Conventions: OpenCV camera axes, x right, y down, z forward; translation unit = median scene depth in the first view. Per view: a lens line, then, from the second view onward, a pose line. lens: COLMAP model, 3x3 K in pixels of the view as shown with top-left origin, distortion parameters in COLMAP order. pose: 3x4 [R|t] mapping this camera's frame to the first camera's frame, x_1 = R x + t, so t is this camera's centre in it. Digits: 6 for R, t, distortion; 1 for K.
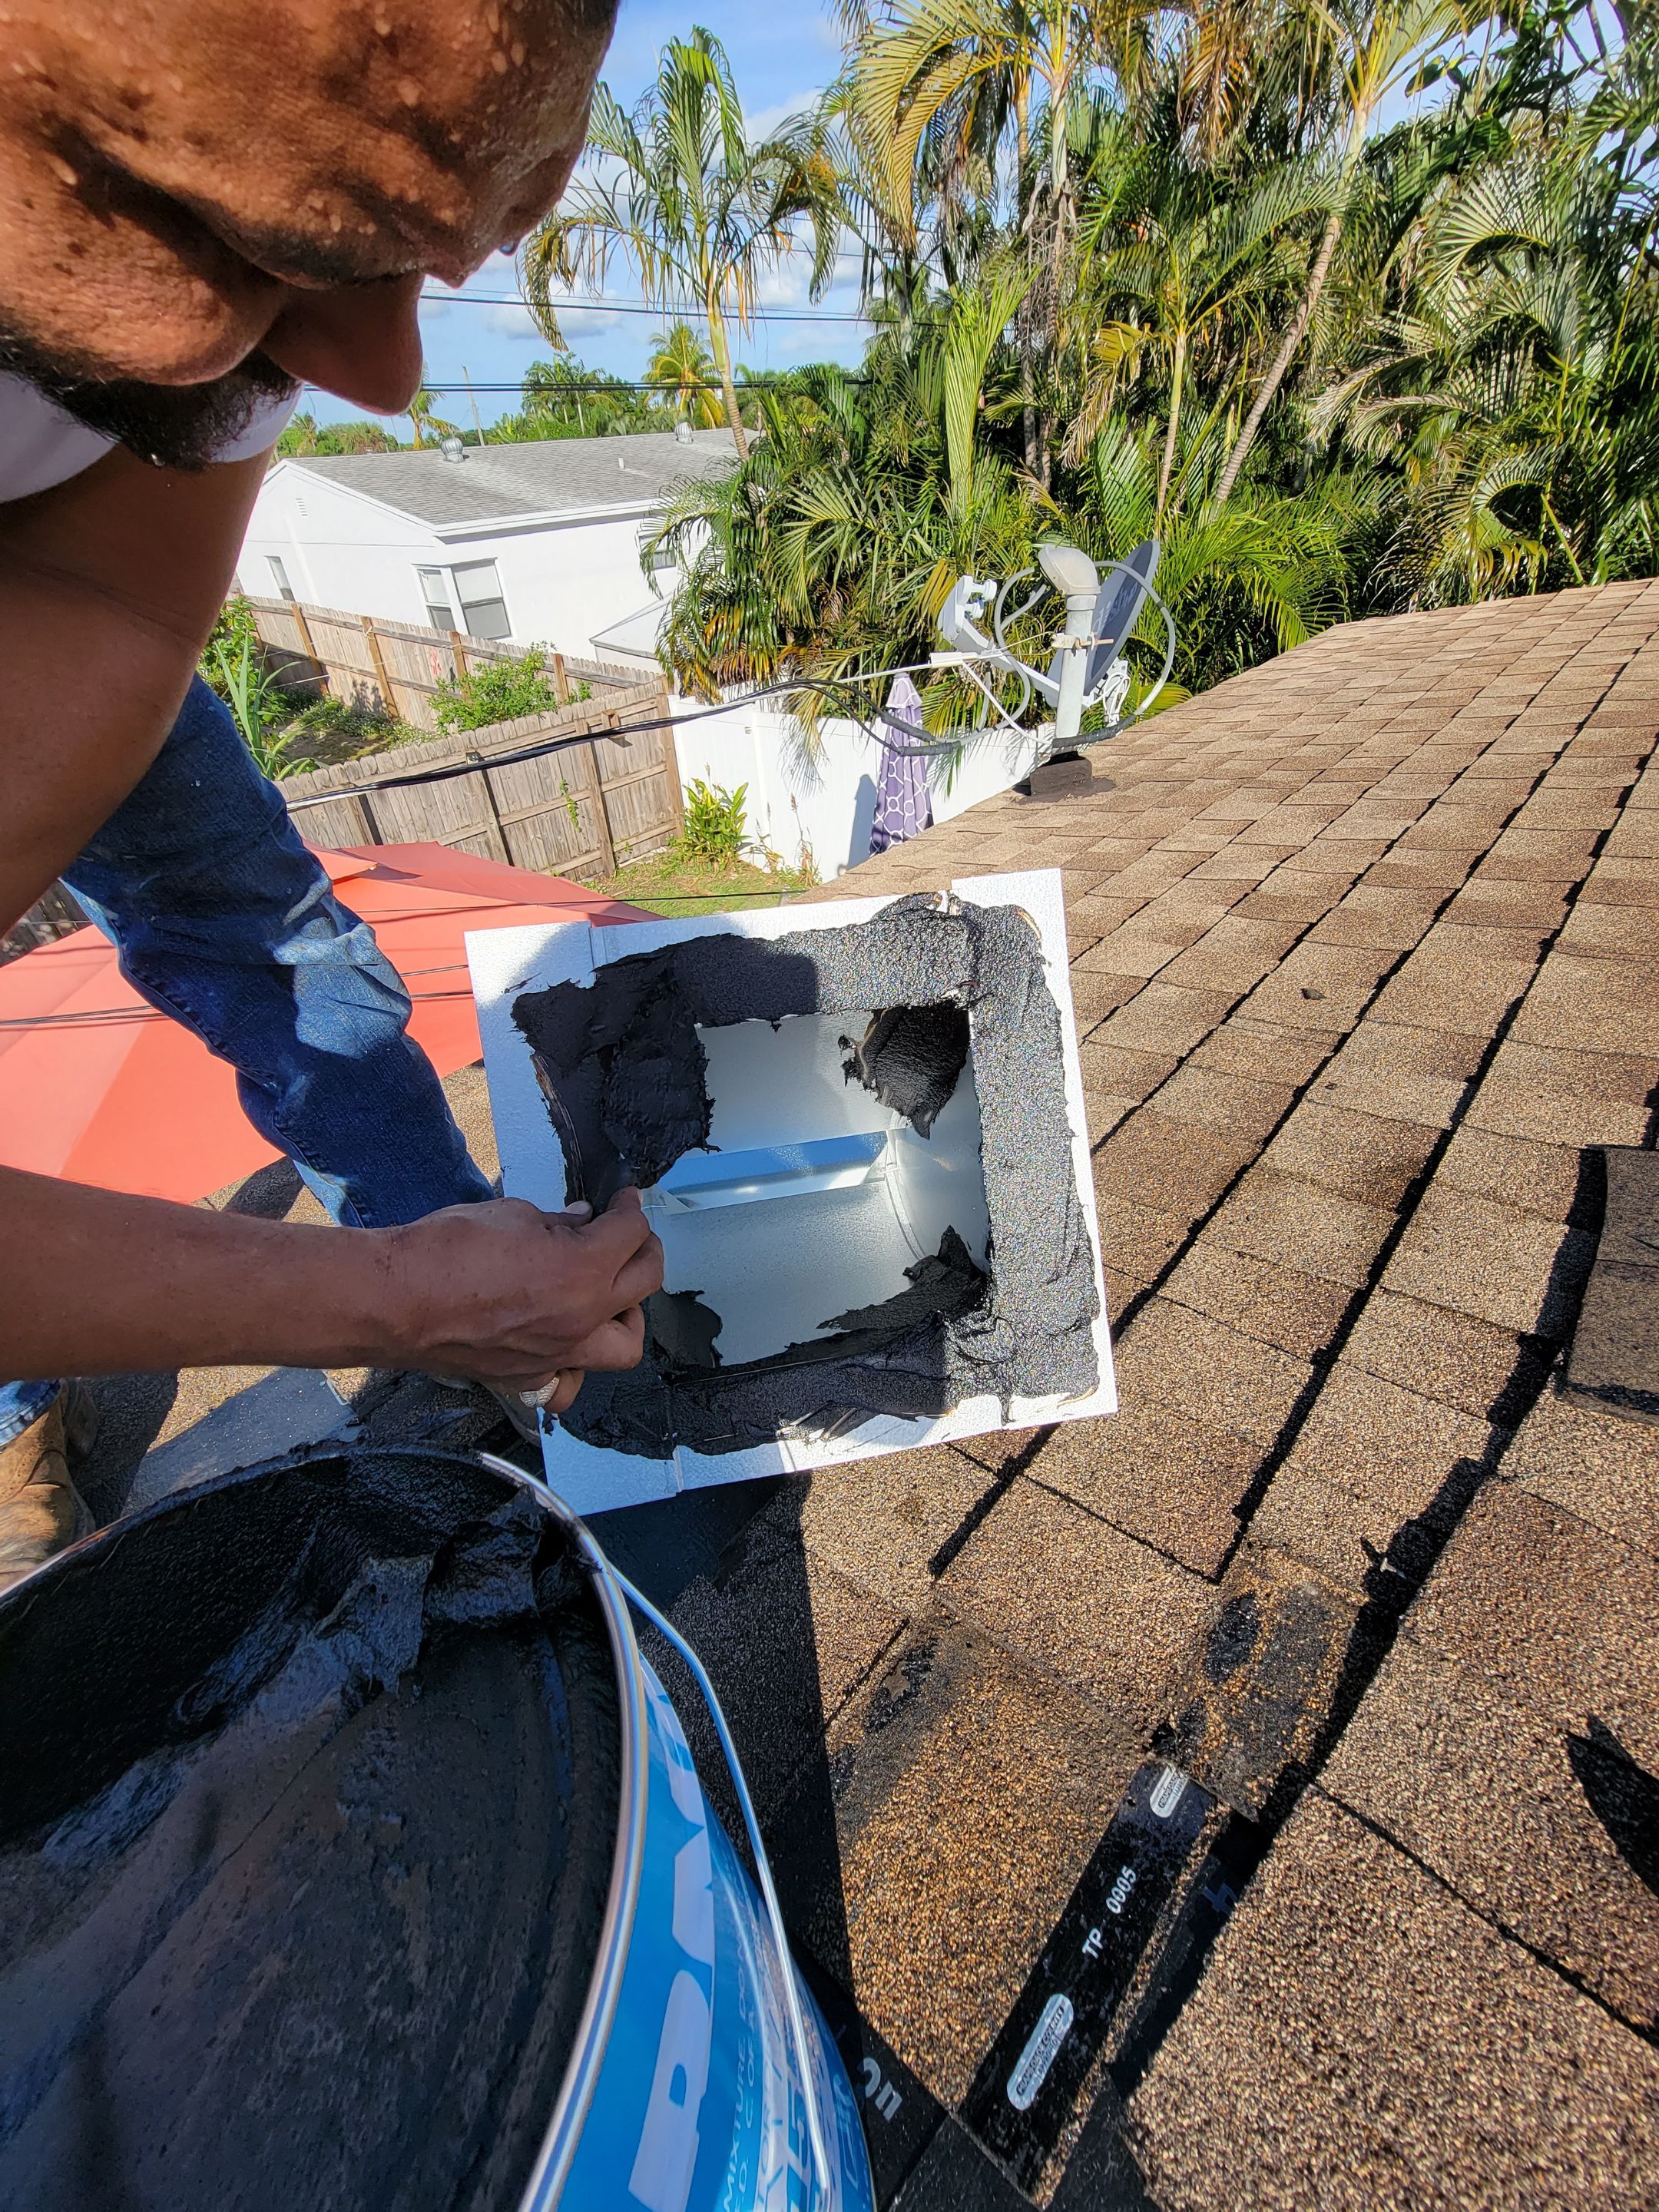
lens RADIAL K [[905.1, 0, 820.3], [0, 905.1, 1098.3], [0, 0, 1]] dist [0.001603, -0.002740]
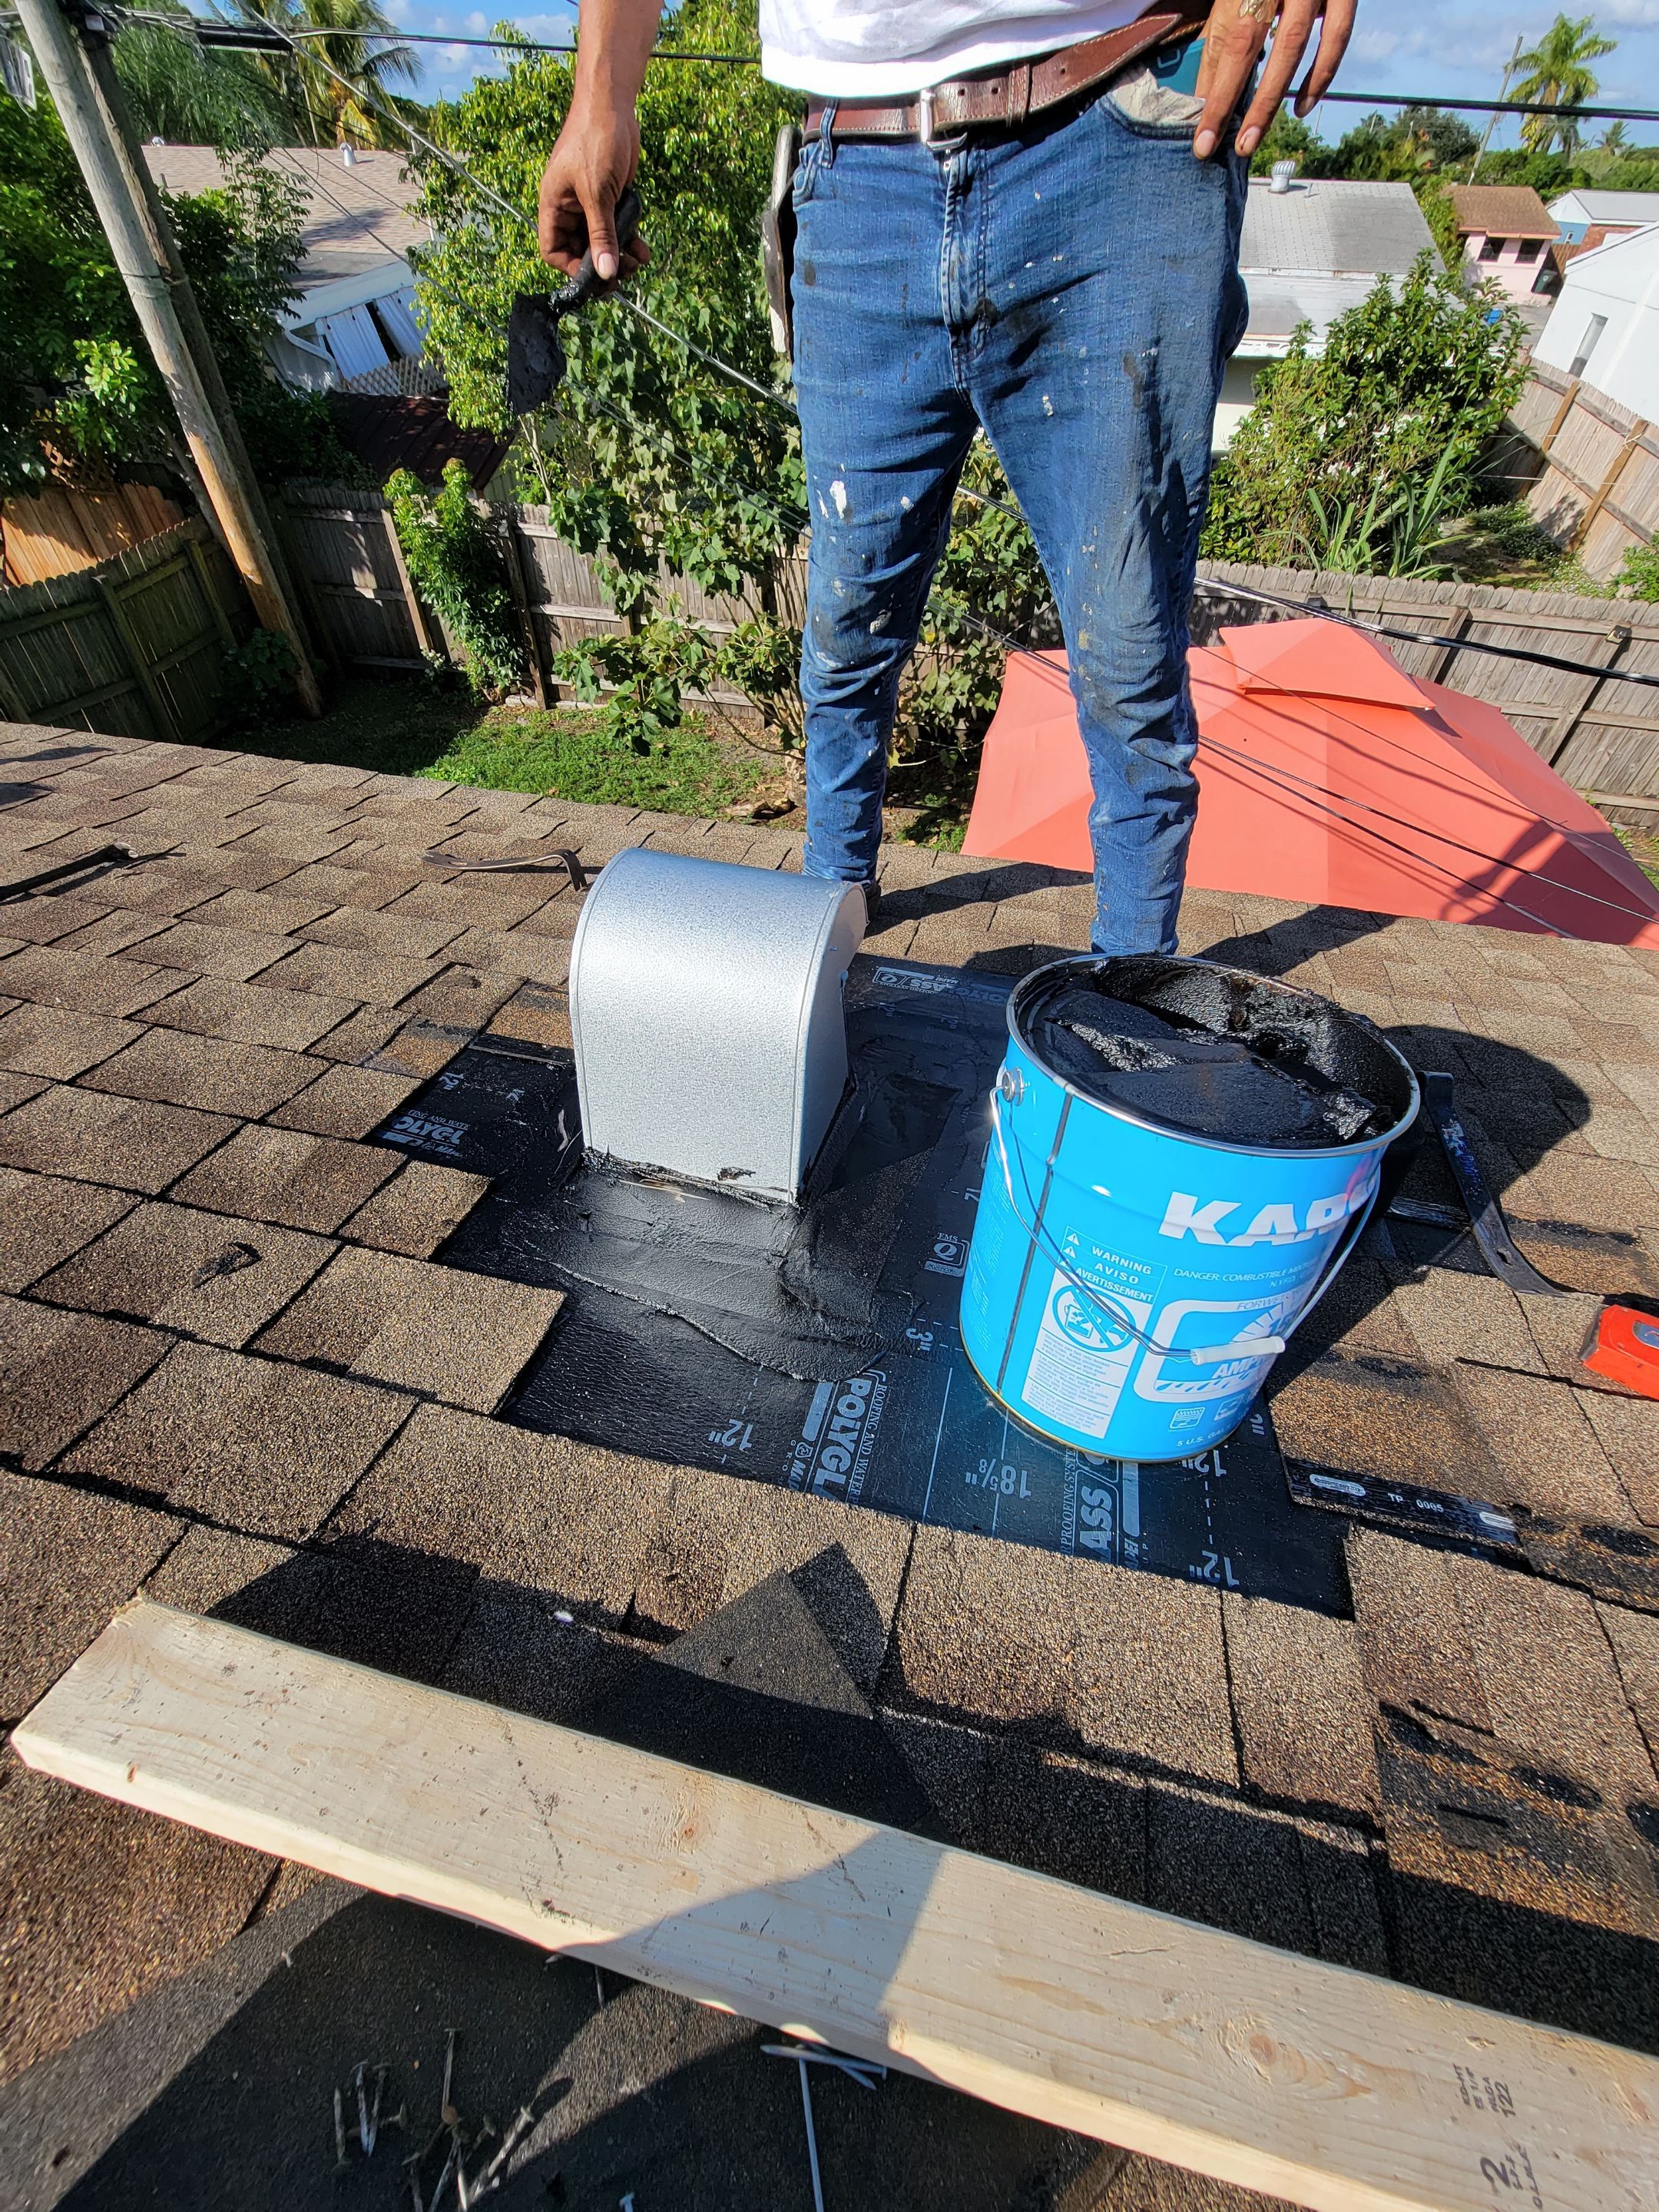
lens RADIAL K [[905.1, 0, 830.9], [0, 905.1, 1099.3], [0, 0, 1]] dist [0.001603, -0.002740]
pose [[0.490072, 0.675296, -0.551184, 0.039428], [-0.558735, 0.728699, 0.395996, 0.053811], [0.669062, 0.113900, 0.734427, -0.209104]]
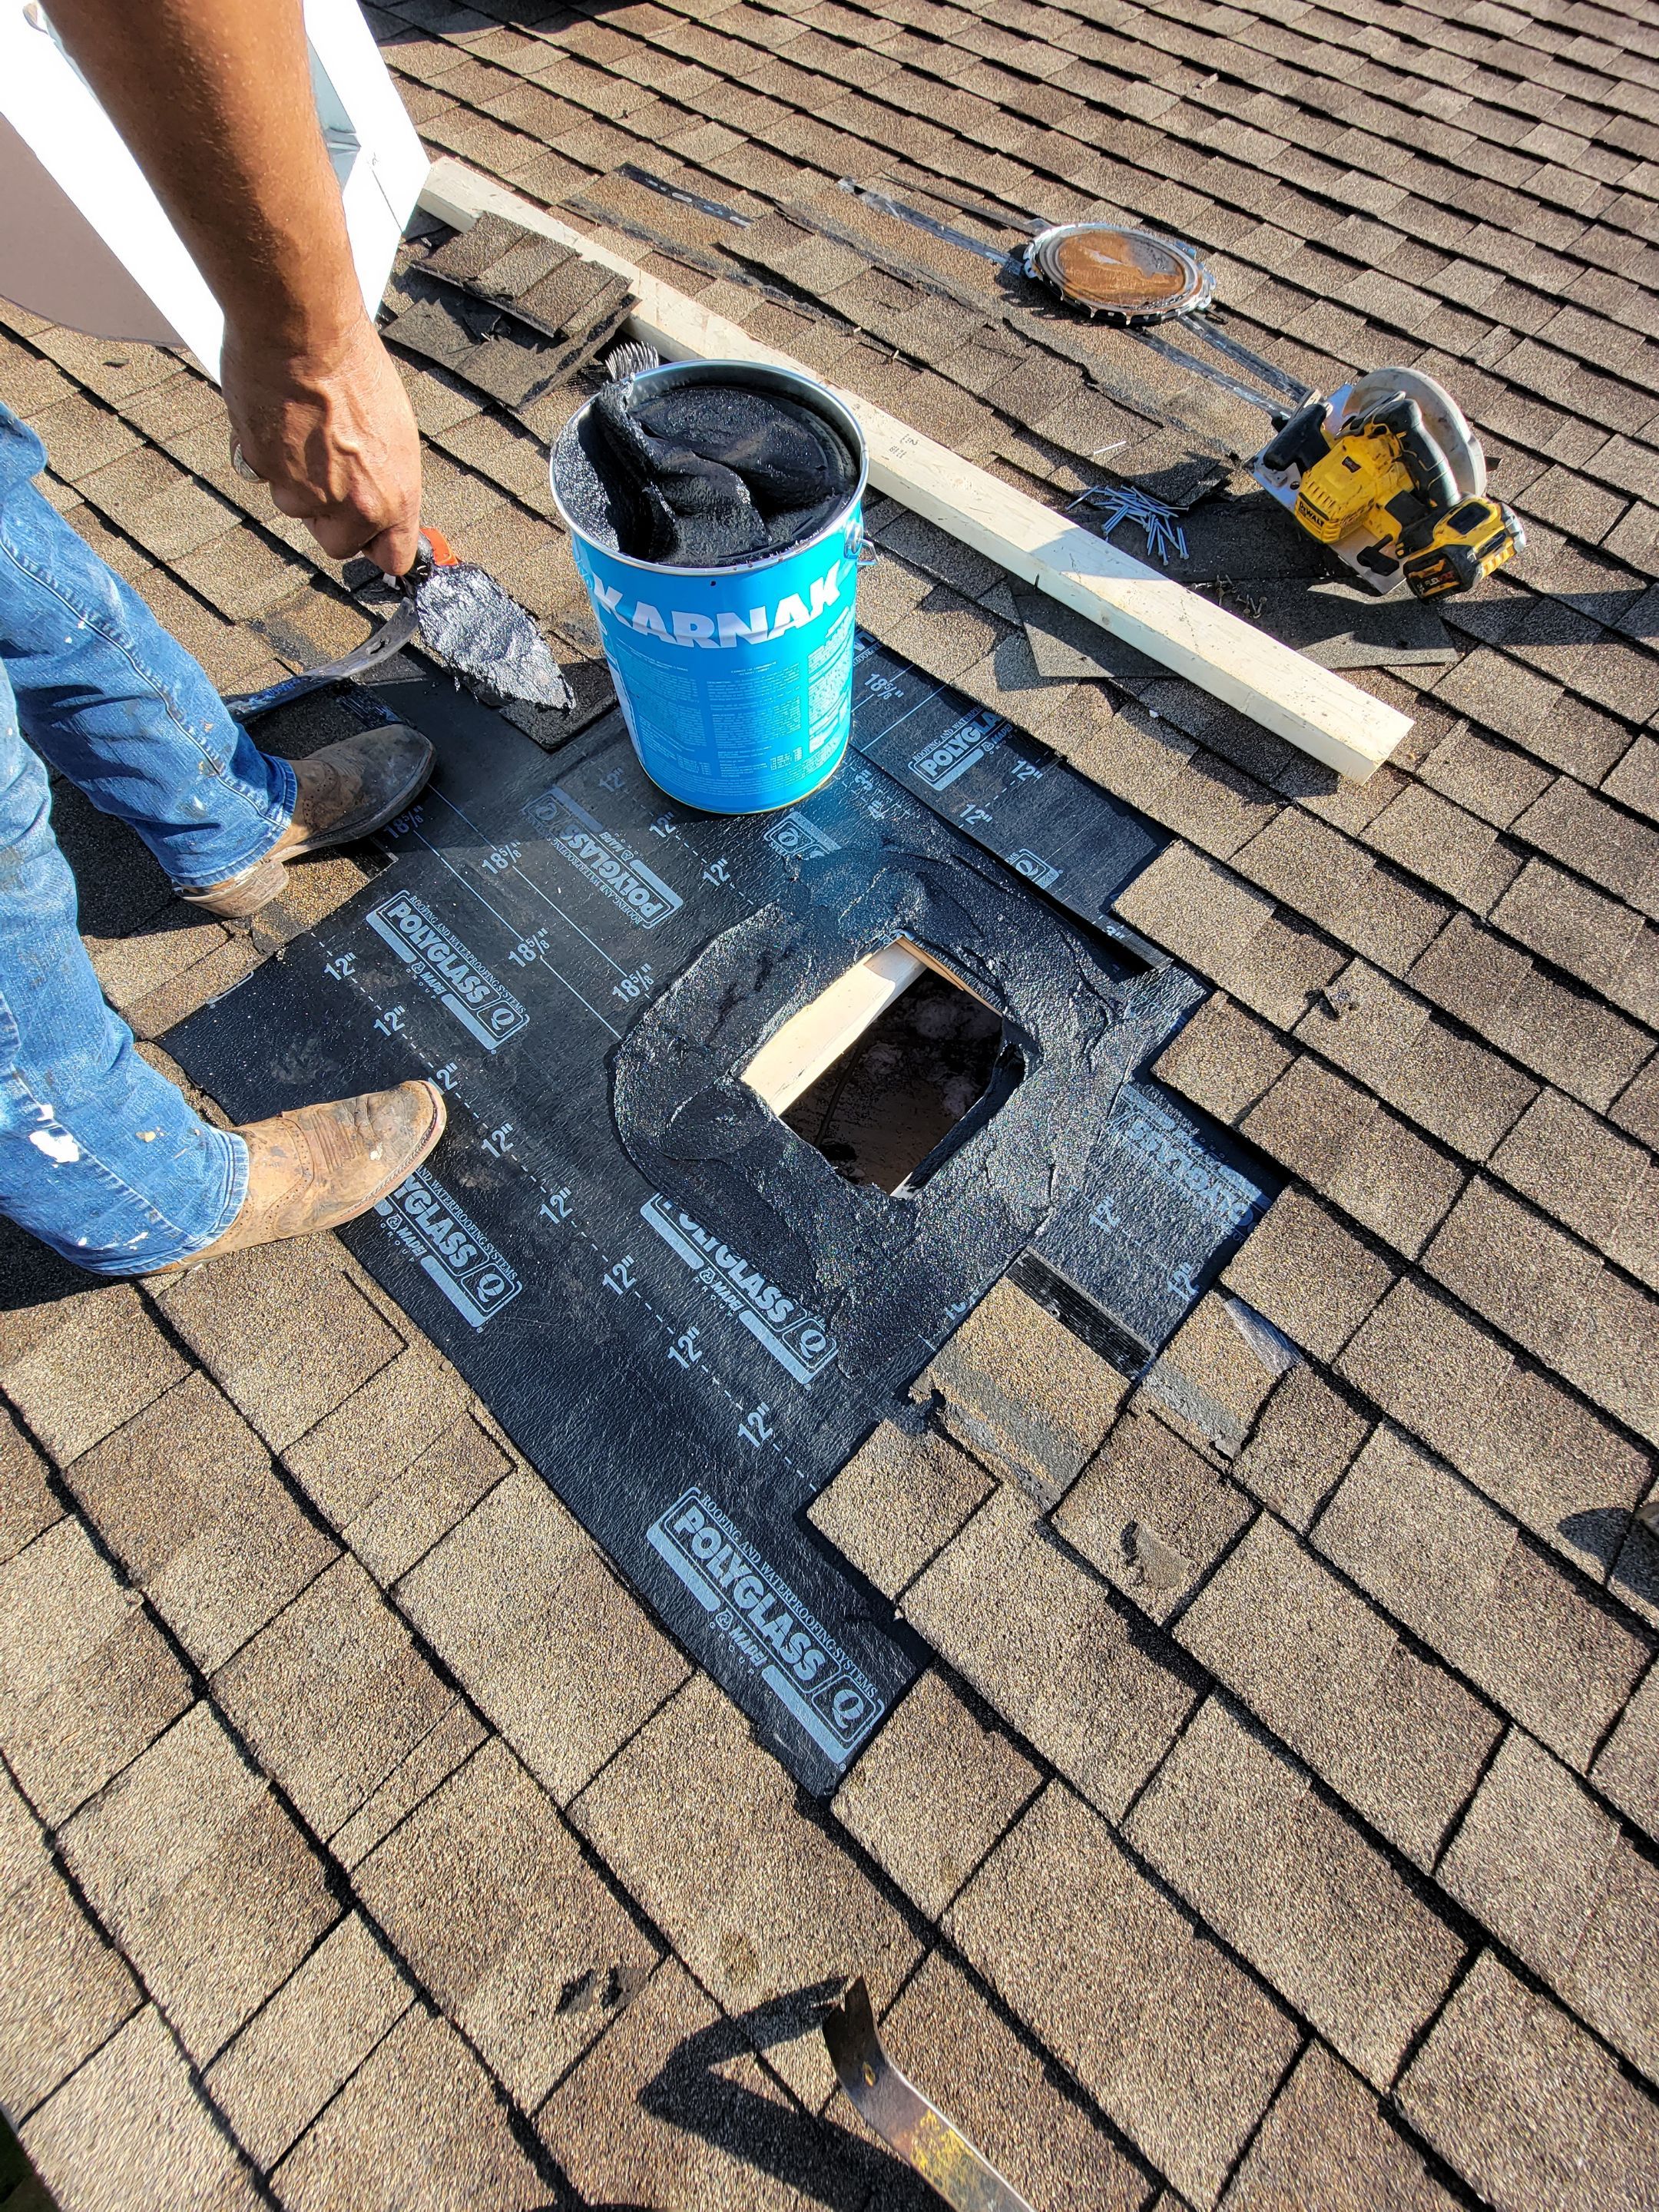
lens RADIAL K [[905.1, 0, 823.6], [0, 905.1, 1094.6], [0, 0, 1]] dist [0.001603, -0.002740]
pose [[-0.016027, -0.821652, 0.569765, -0.507819], [0.475397, 0.495046, 0.727274, -0.030041], [-0.879625, 0.282521, 0.382677, -0.014798]]
